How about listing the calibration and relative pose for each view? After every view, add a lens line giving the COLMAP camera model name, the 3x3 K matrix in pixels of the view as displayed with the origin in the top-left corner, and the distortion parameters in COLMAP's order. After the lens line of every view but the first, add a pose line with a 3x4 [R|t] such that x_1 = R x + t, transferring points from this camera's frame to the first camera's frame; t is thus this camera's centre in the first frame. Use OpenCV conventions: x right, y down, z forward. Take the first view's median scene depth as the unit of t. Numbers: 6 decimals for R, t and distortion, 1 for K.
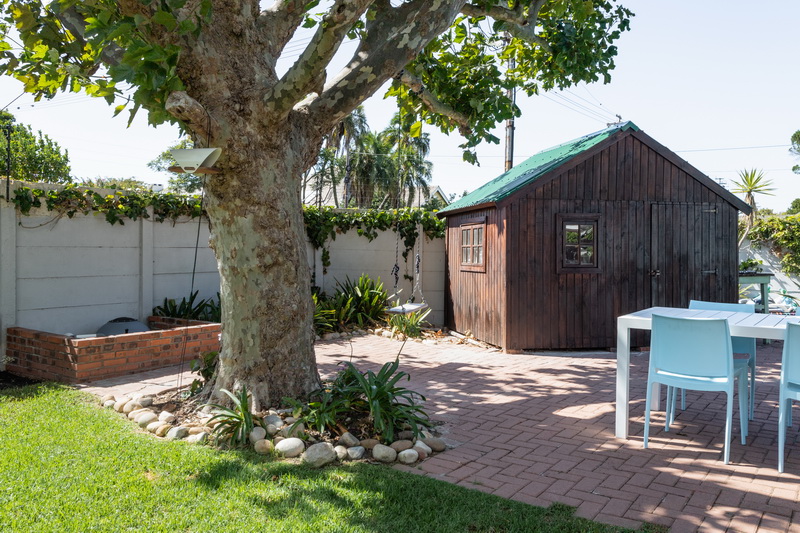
lens RADIAL K [[650.5, 0, 397.7], [0, 650.5, 269.4], [0, 0, 1]] dist [0.000293, -0.000695]
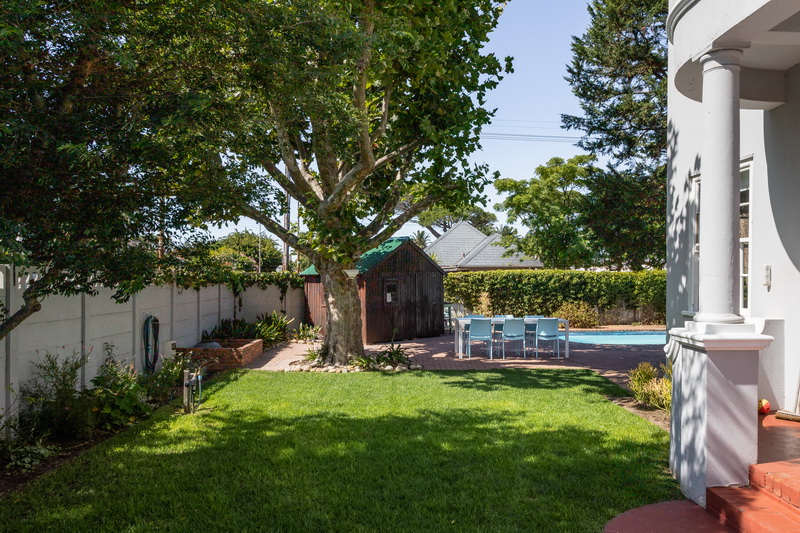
lens RADIAL K [[650.5, 0, 400.2], [0, 650.5, 264.6], [0, 0, 1]] dist [0.000293, -0.000695]
pose [[0.796907, -0.000292, 0.604102, -0.995855], [0.030432, 0.998750, -0.039661, -0.044196], [-0.603335, 0.049990, 0.795920, -0.741429]]
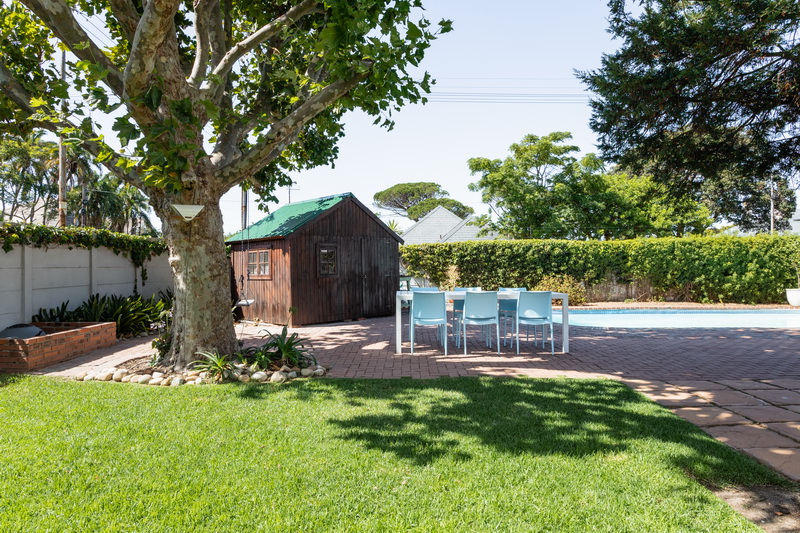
lens RADIAL K [[511.2, 0, 365.4], [0, 511.2, 269.6], [0, 0, 1]] dist [-0.001182, -0.001389]
pose [[0.834929, -0.021670, 0.549931, -0.378088], [0.035758, 0.999249, -0.014914, 0.007244], [-0.549195, 0.032116, 0.835077, -0.181277]]
